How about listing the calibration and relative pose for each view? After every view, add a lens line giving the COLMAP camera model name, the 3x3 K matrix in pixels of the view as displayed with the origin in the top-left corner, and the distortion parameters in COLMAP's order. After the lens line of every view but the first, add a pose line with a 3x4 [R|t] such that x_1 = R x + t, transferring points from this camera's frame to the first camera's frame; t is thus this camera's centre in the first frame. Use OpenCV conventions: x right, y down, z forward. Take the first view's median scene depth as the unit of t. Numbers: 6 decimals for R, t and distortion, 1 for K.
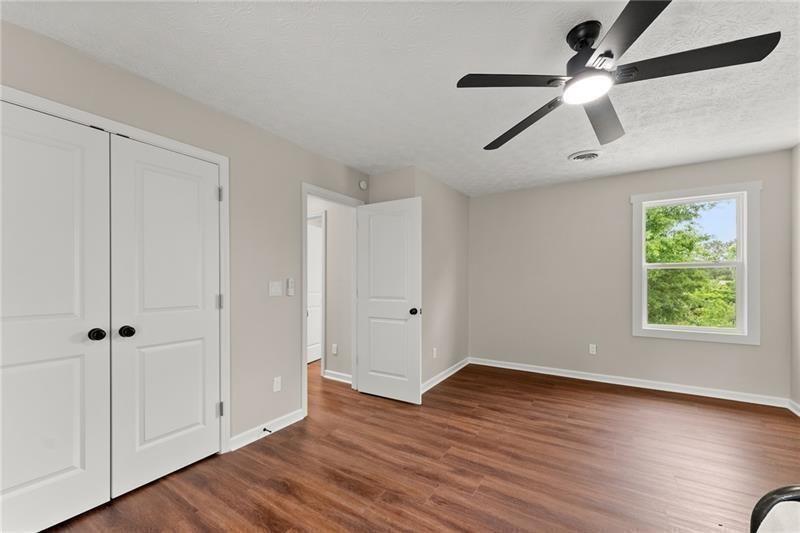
lens RADIAL K [[323.3, 0, 392.9], [0, 323.3, 283.0], [0, 0, 1]] dist [-0.002906, 0.000872]
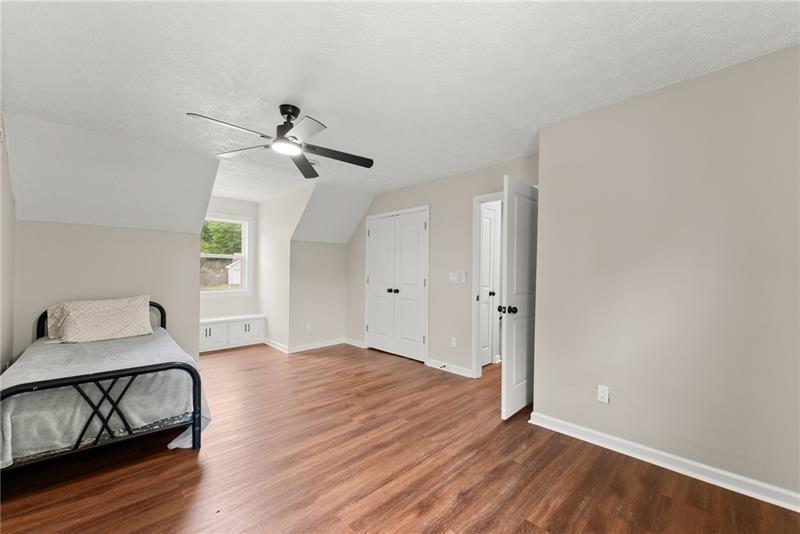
lens RADIAL K [[323.3, 0, 395.8], [0, 323.3, 268.0], [0, 0, 1]] dist [-0.002906, 0.000872]
pose [[-0.221732, -0.001020, -0.975107, 1.329793], [-0.007561, 0.999971, 0.000673, -0.028475], [0.975078, 0.007522, -0.221733, 1.239487]]
